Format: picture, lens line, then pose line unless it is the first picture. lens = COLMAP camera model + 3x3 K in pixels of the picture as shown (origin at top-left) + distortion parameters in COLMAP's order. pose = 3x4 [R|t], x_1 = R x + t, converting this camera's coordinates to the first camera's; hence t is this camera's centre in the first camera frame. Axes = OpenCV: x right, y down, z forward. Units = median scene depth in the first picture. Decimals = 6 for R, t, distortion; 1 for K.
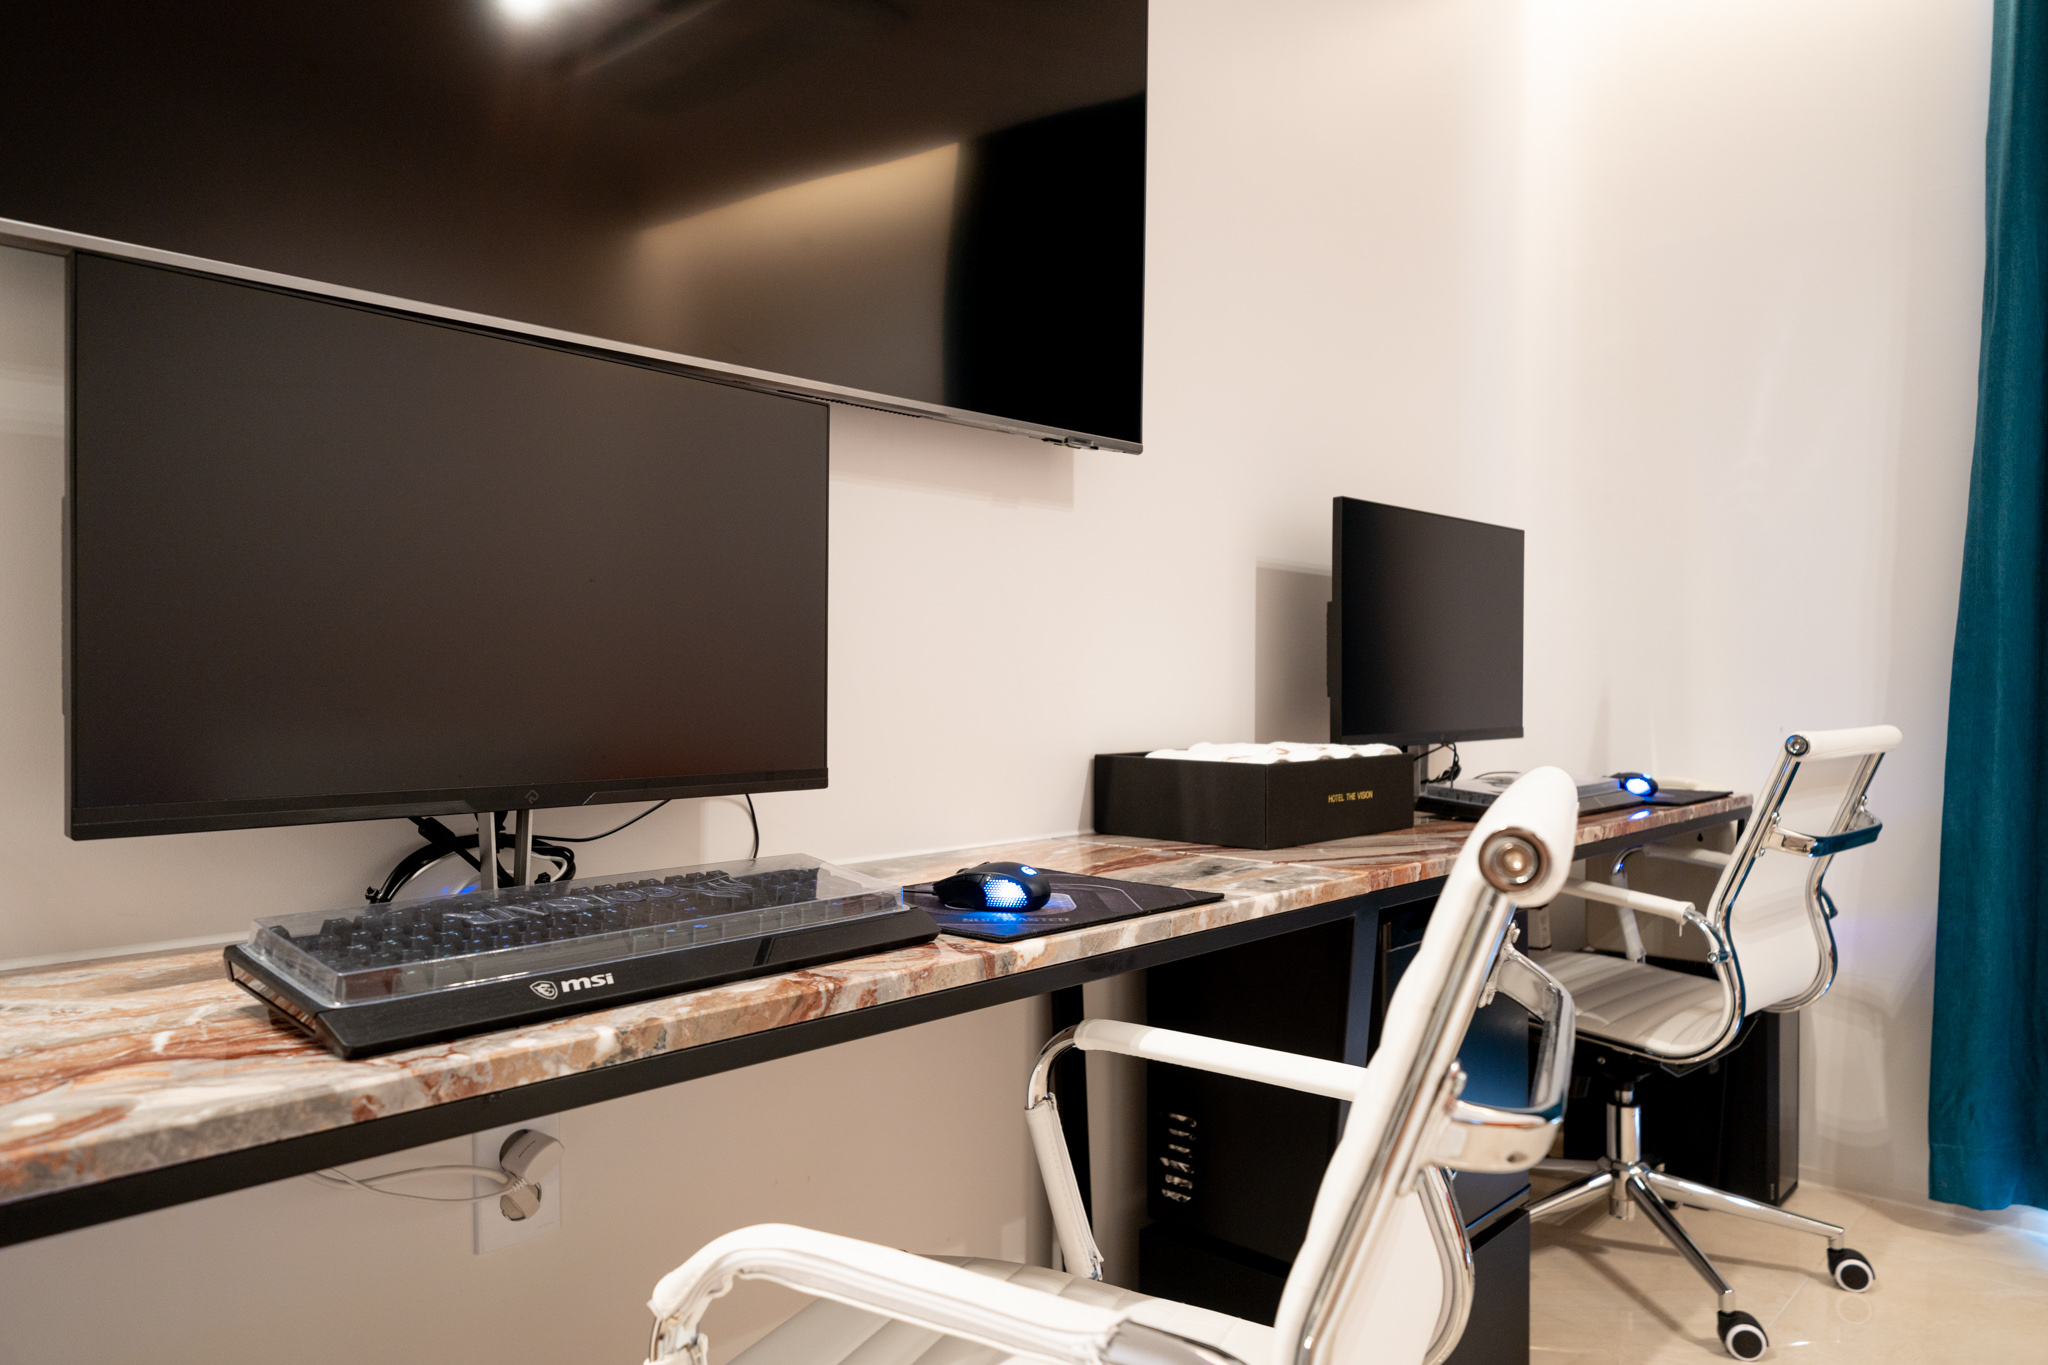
lens RADIAL K [[1384.8, 0, 1024.0], [0, 1384.8, 682.5], [0, 0, 1]] dist [0.021815, -0.000294]
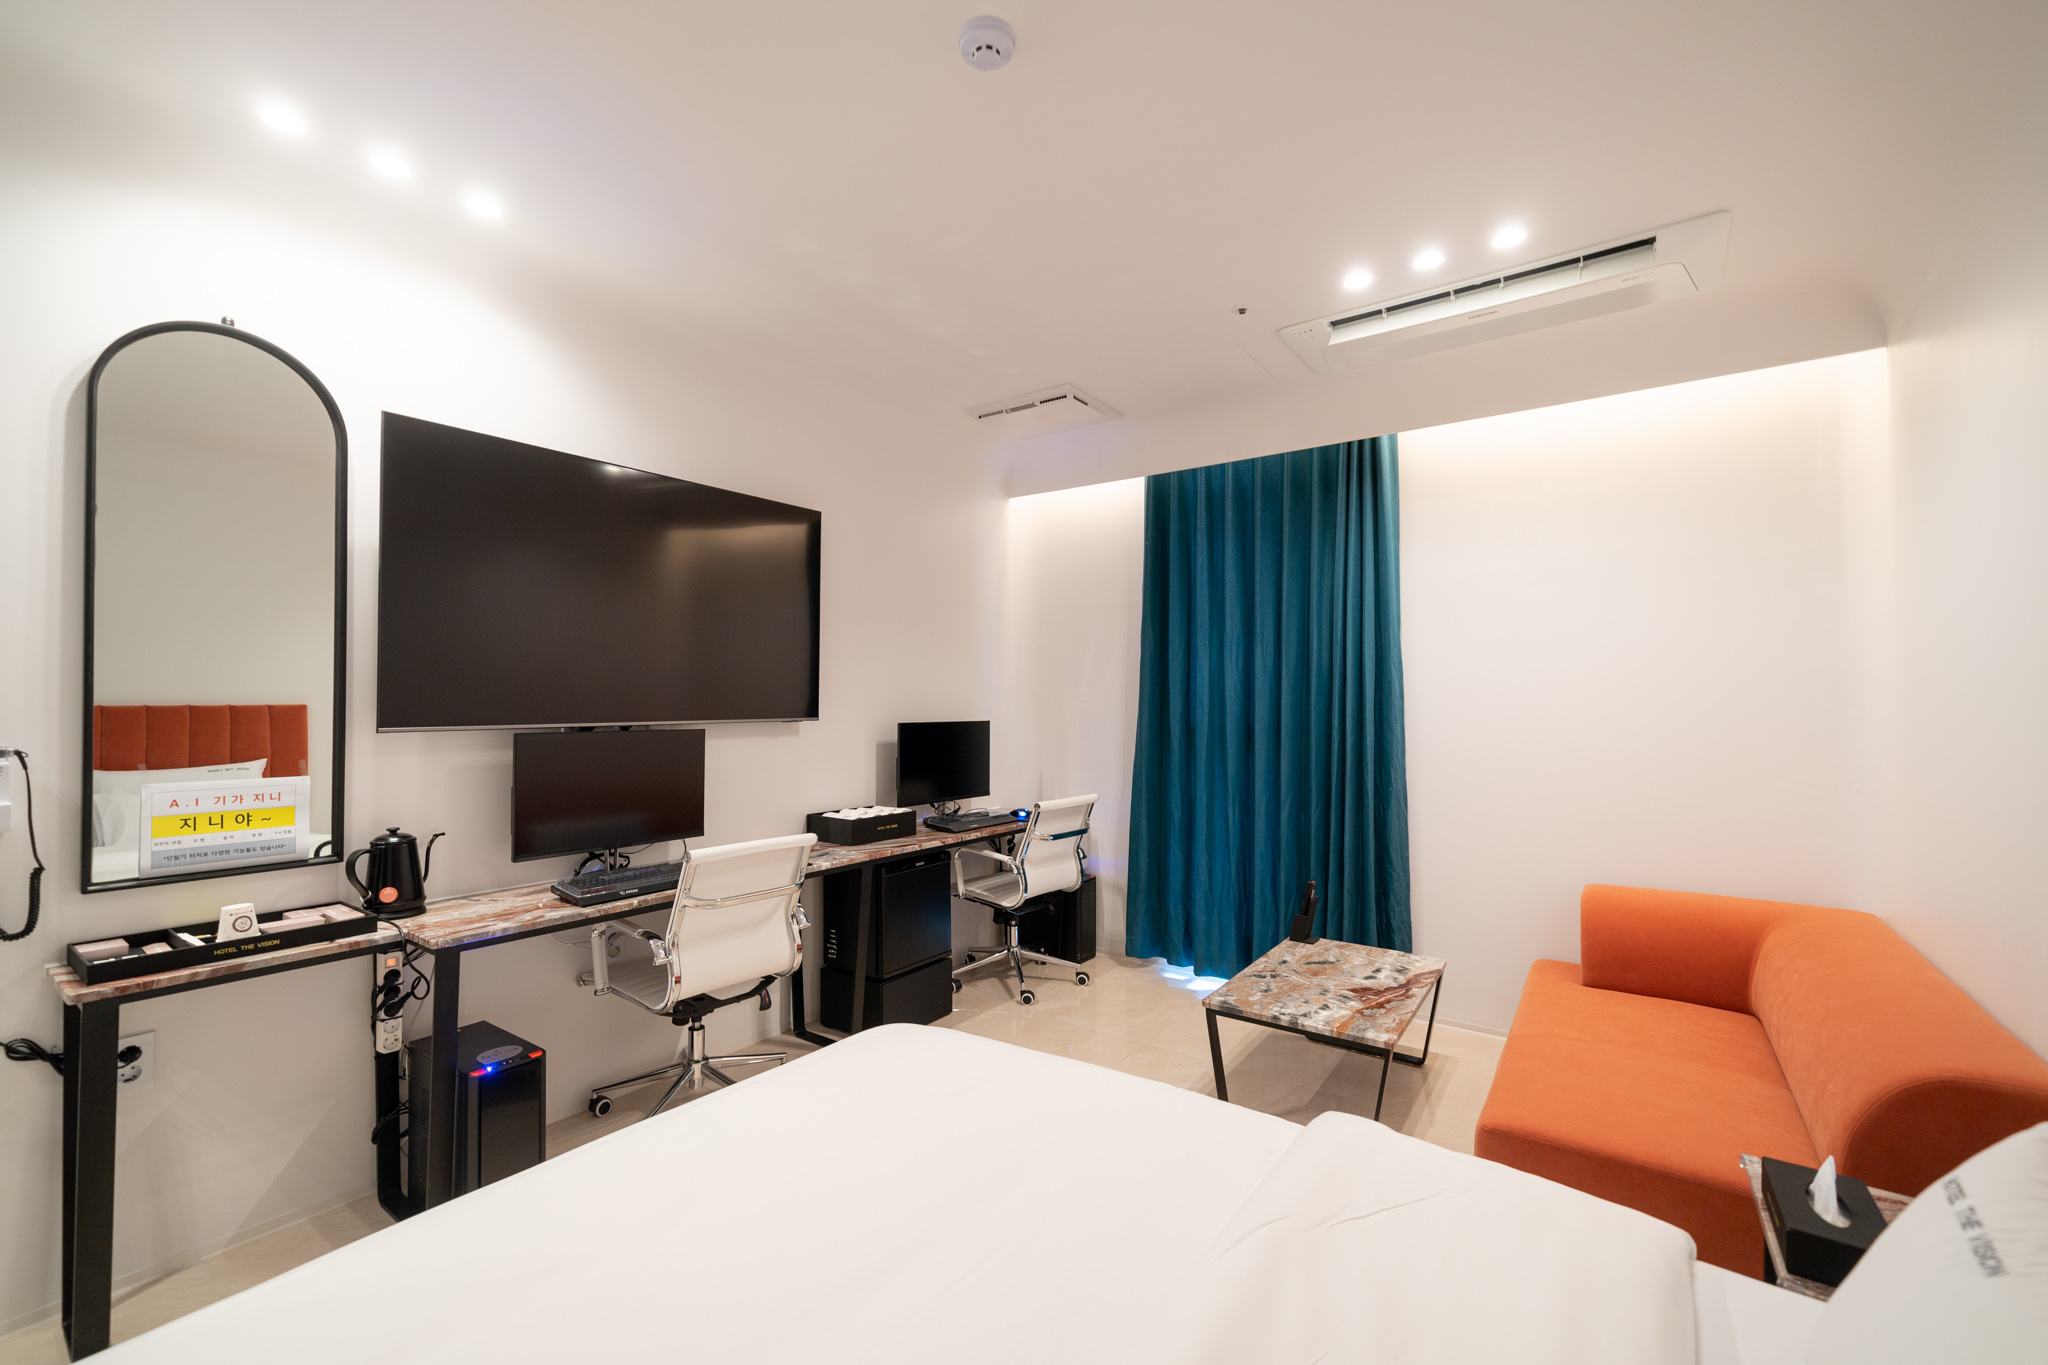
lens RADIAL K [[834.8, 0, 1032.5], [0, 834.8, 693.5], [0, 0, 1]] dist [0.000274, 0.000055]
pose [[0.991664, 0.004778, 0.128759, 0.483445], [-0.002514, 0.999839, -0.017740, -0.296685], [-0.128823, 0.017268, 0.991517, -1.449657]]
